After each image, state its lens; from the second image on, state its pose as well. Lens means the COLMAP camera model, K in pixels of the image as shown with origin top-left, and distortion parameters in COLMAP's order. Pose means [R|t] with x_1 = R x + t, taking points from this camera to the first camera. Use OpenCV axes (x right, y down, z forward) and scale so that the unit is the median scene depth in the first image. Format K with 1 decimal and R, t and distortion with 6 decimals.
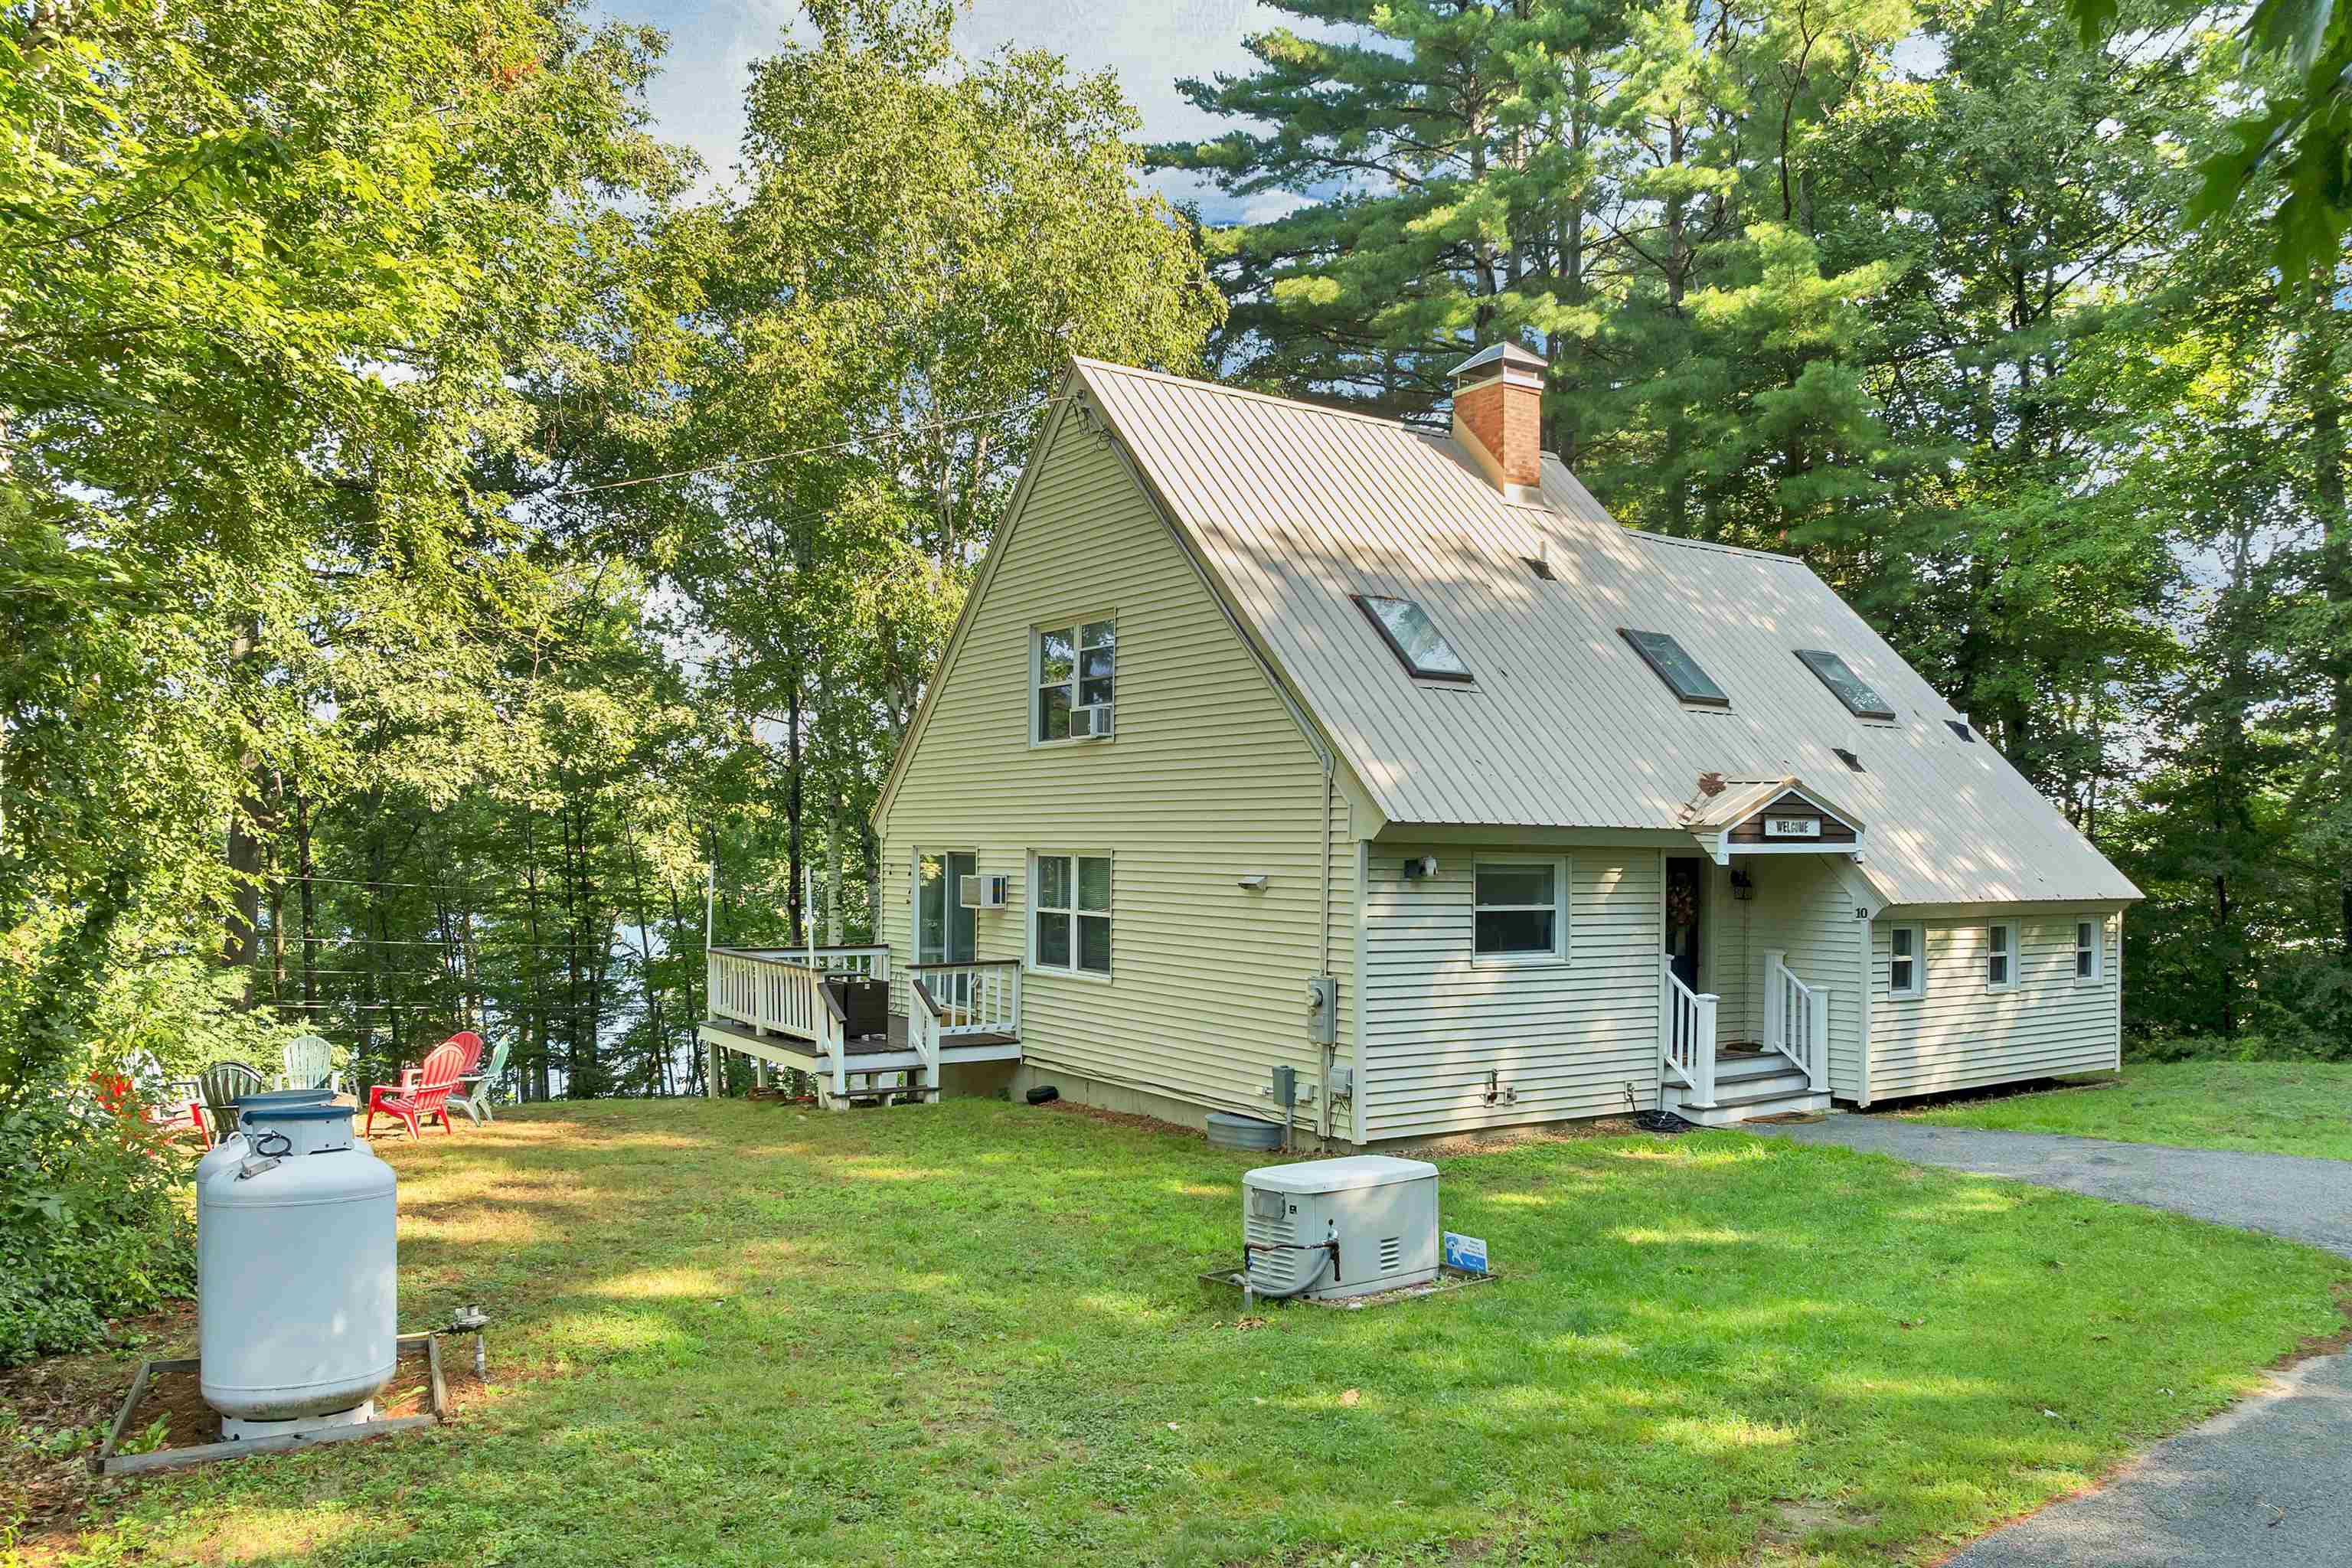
lens RADIAL K [[1698.3, 0, 1185.8], [0, 1698.3, 822.1], [0, 0, 1]] dist [-0.032822, -0.010692]
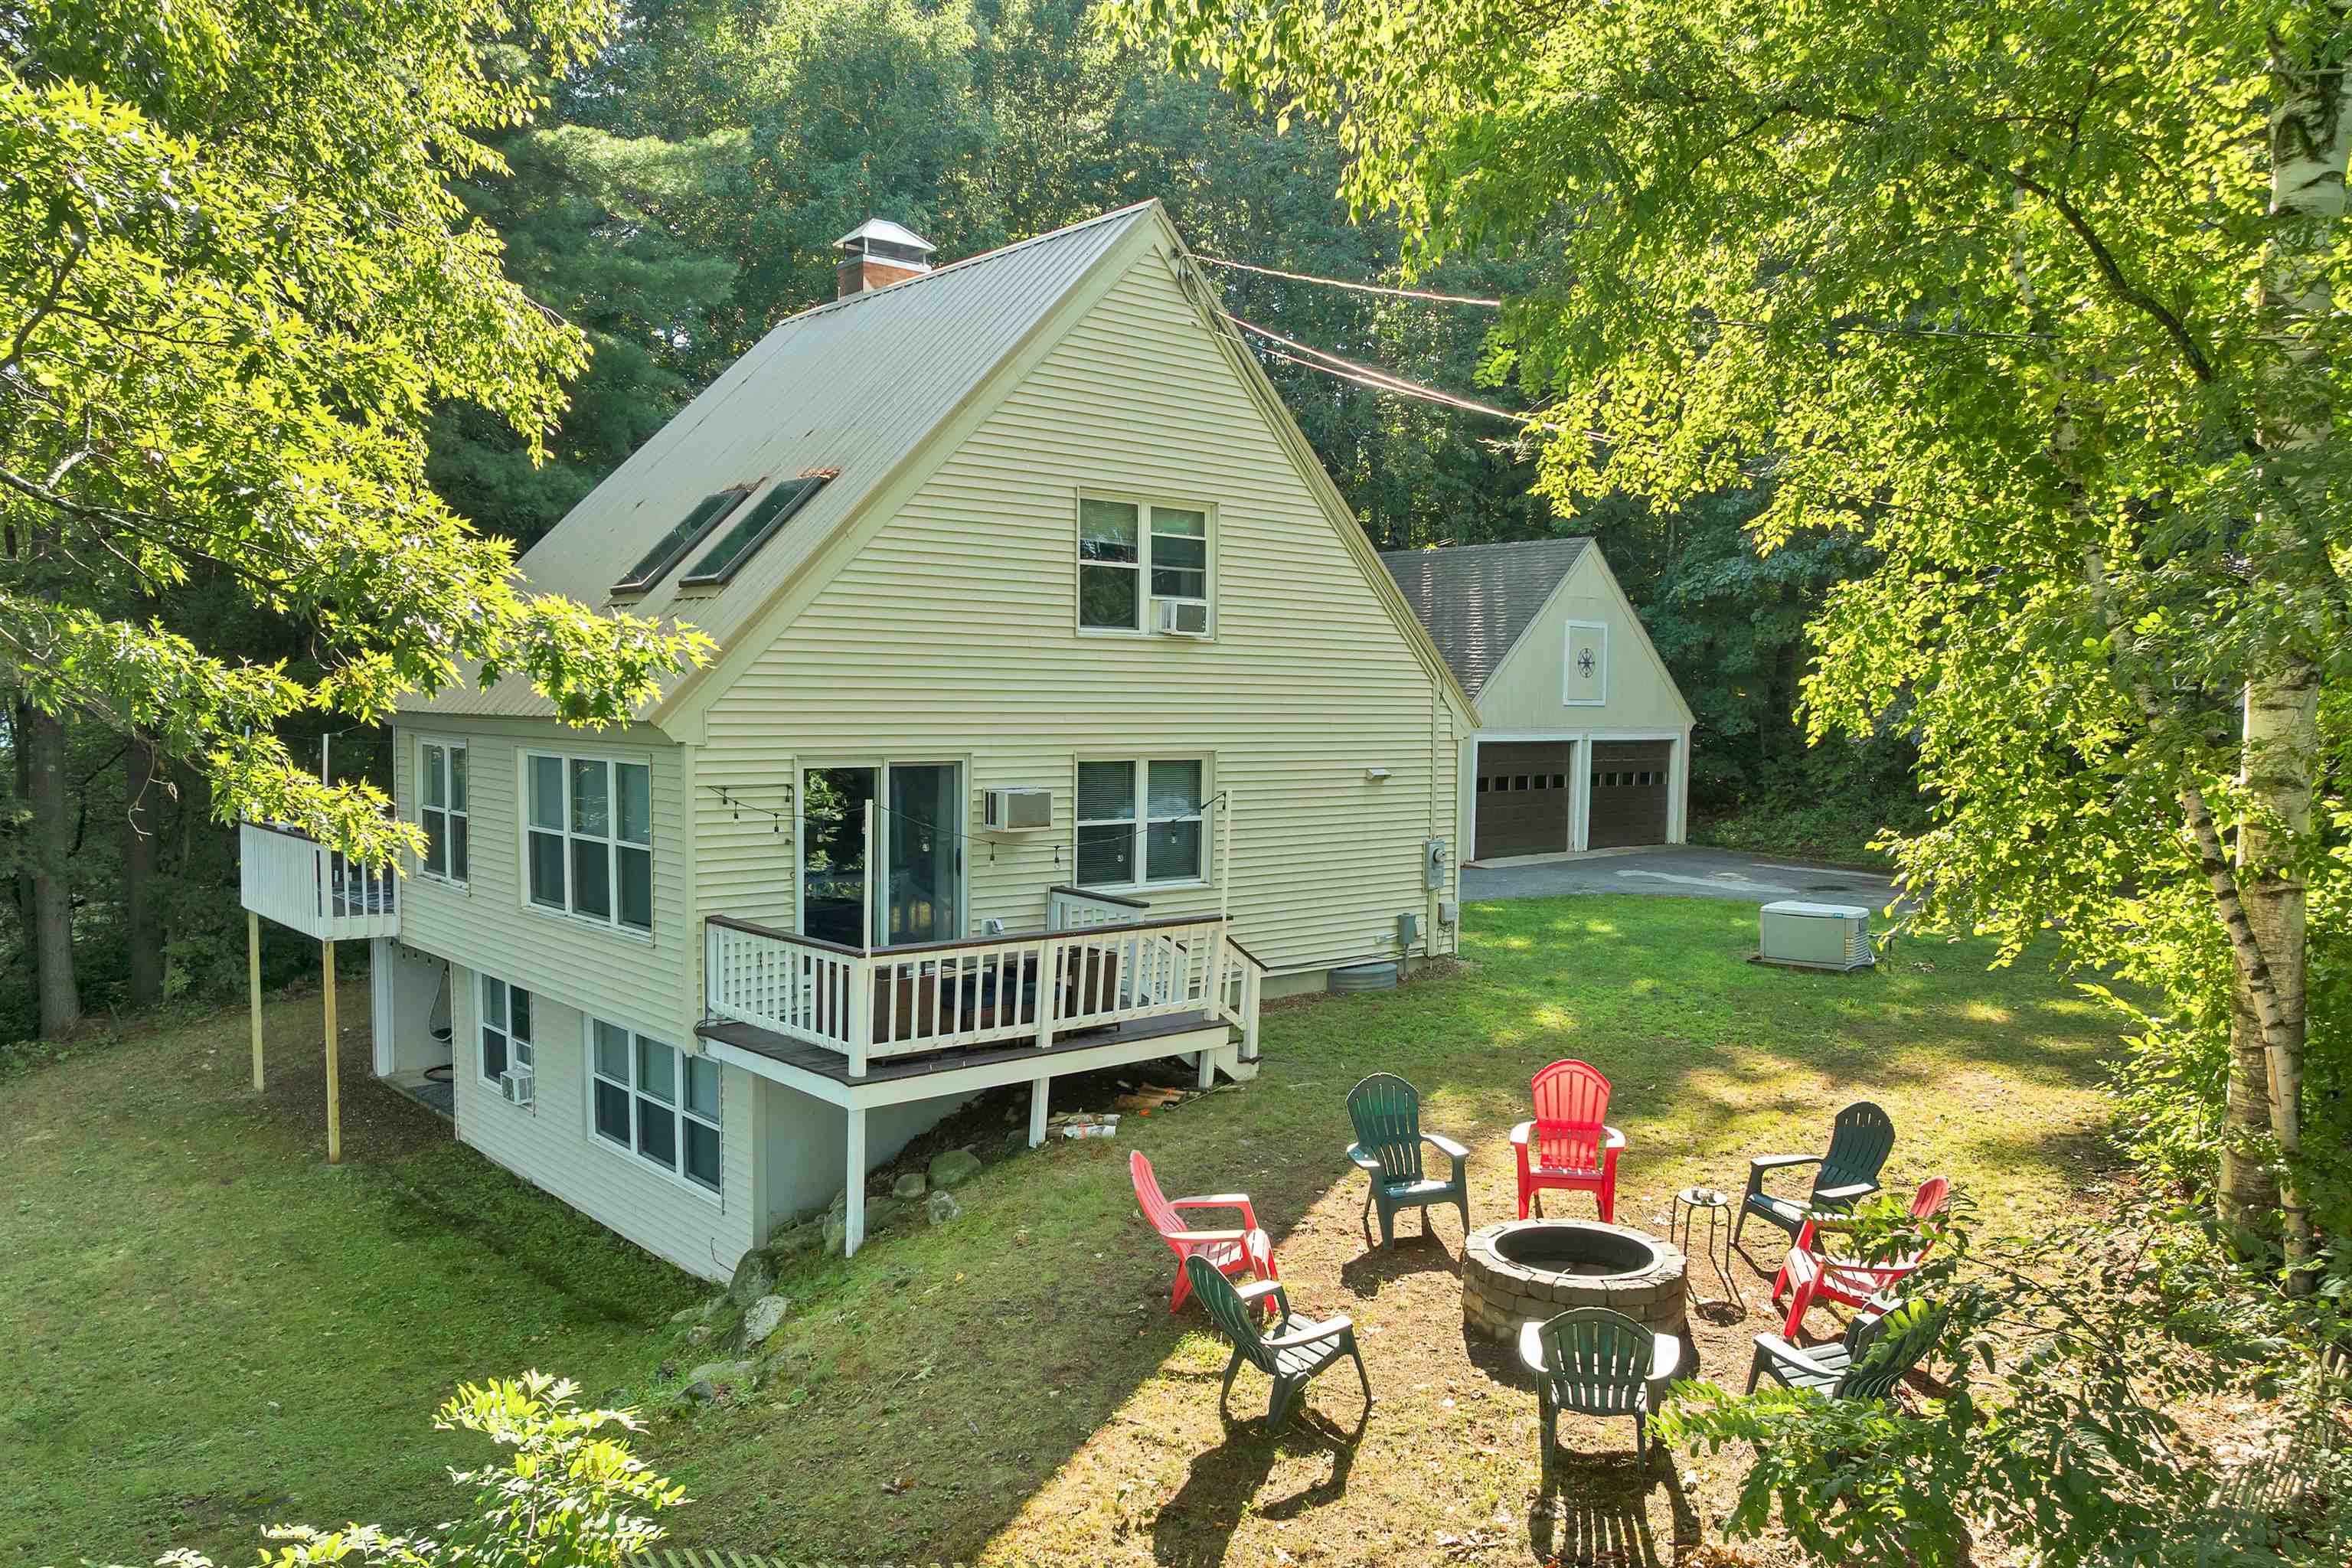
lens RADIAL K [[1698.3, 0, 1185.8], [0, 1698.3, 822.1], [0, 0, 1]] dist [-0.032822, -0.010692]
pose [[-0.127492, -0.082329, 0.988417, -0.939229], [-0.029802, 0.996417, 0.079151, -0.019049], [-0.991392, -0.019365, -0.129489, 1.050469]]
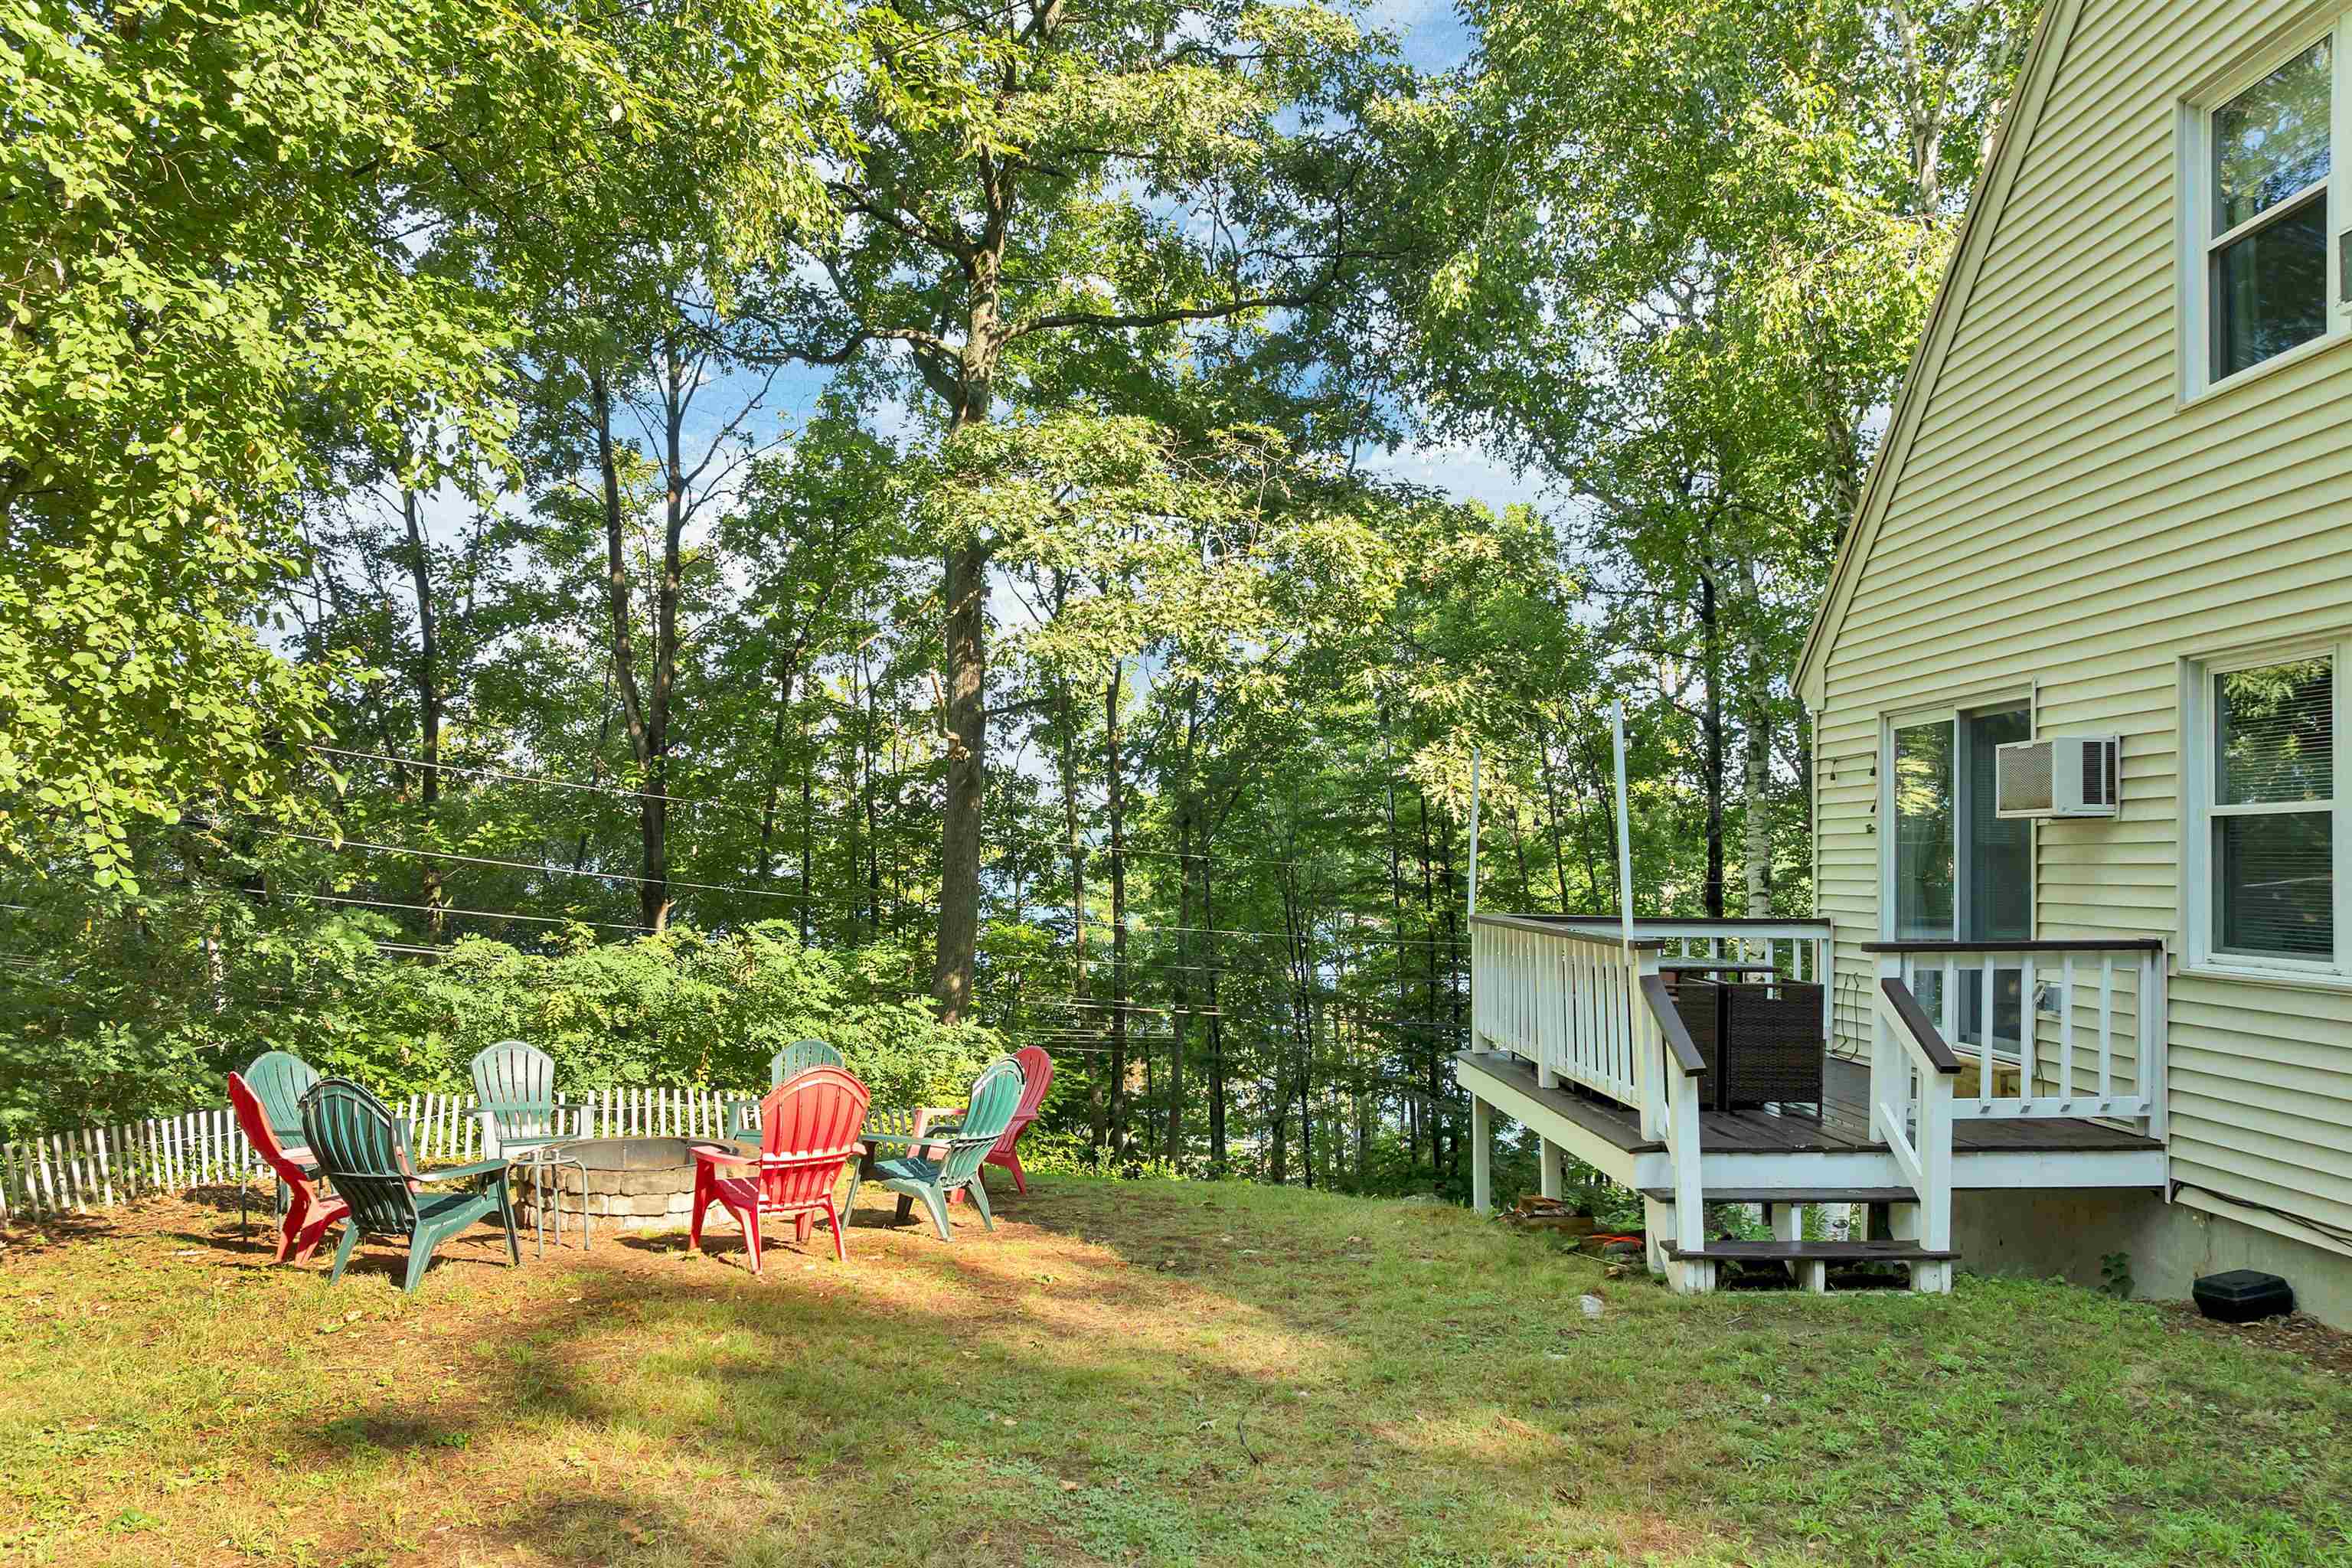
lens RADIAL K [[1698.3, 0, 1185.8], [0, 1698.3, 822.1], [0, 0, 1]] dist [-0.032822, -0.010692]
pose [[0.850635, -0.014521, -0.525556, -0.086202], [0.006119, 0.999824, -0.017722, 0.059508], [0.525721, 0.011859, 0.850575, 0.547772]]
